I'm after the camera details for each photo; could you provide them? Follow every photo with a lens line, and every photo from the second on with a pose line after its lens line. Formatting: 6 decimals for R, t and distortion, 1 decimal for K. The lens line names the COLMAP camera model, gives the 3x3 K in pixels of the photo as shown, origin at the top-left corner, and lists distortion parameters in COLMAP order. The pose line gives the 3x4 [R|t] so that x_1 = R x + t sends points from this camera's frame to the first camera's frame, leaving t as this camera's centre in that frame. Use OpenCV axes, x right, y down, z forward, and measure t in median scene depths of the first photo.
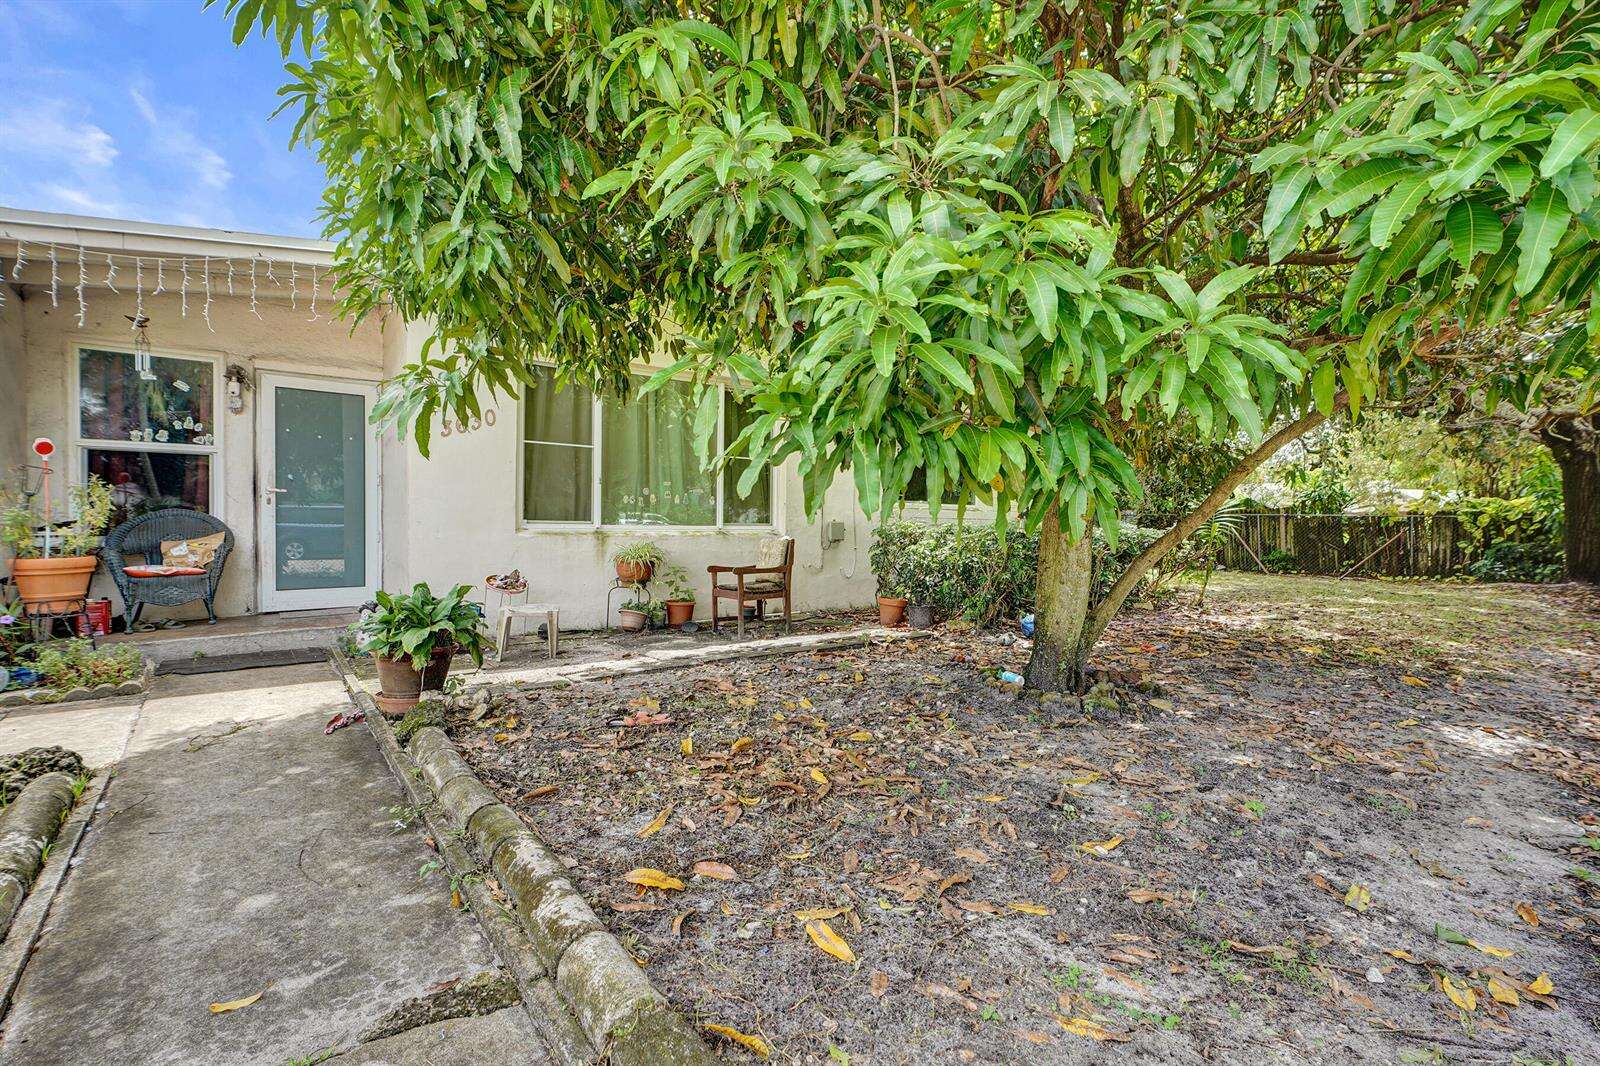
lens RADIAL K [[749.3, 0, 788.3], [0, 749.3, 540.4], [0, 0, 1]] dist [0.000623, 0.010038]
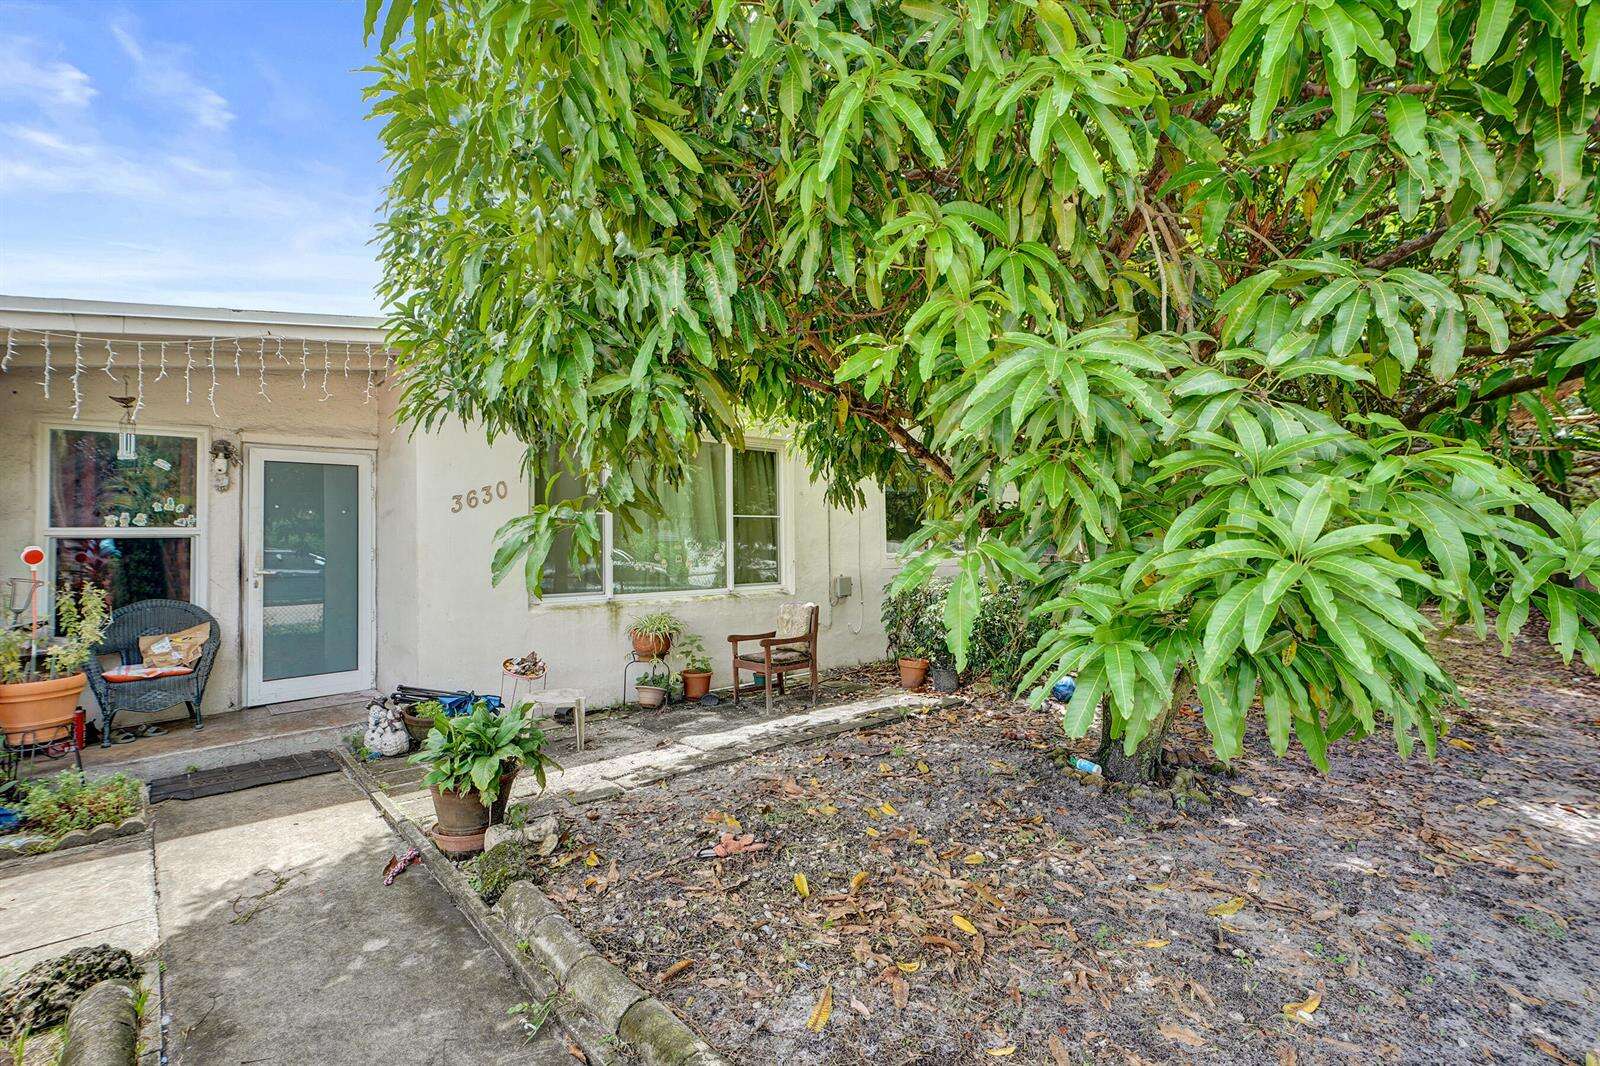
lens RADIAL K [[757.5, 0, 784.2], [0, 757.5, 526.4], [0, 0, 1]] dist [0.002560, 0.007655]
pose [[0.997414, -0.022147, 0.068368, -0.172303], [0.025303, 0.998638, -0.045636, -0.103130], [-0.067264, 0.047248, 0.996616, 0.039286]]
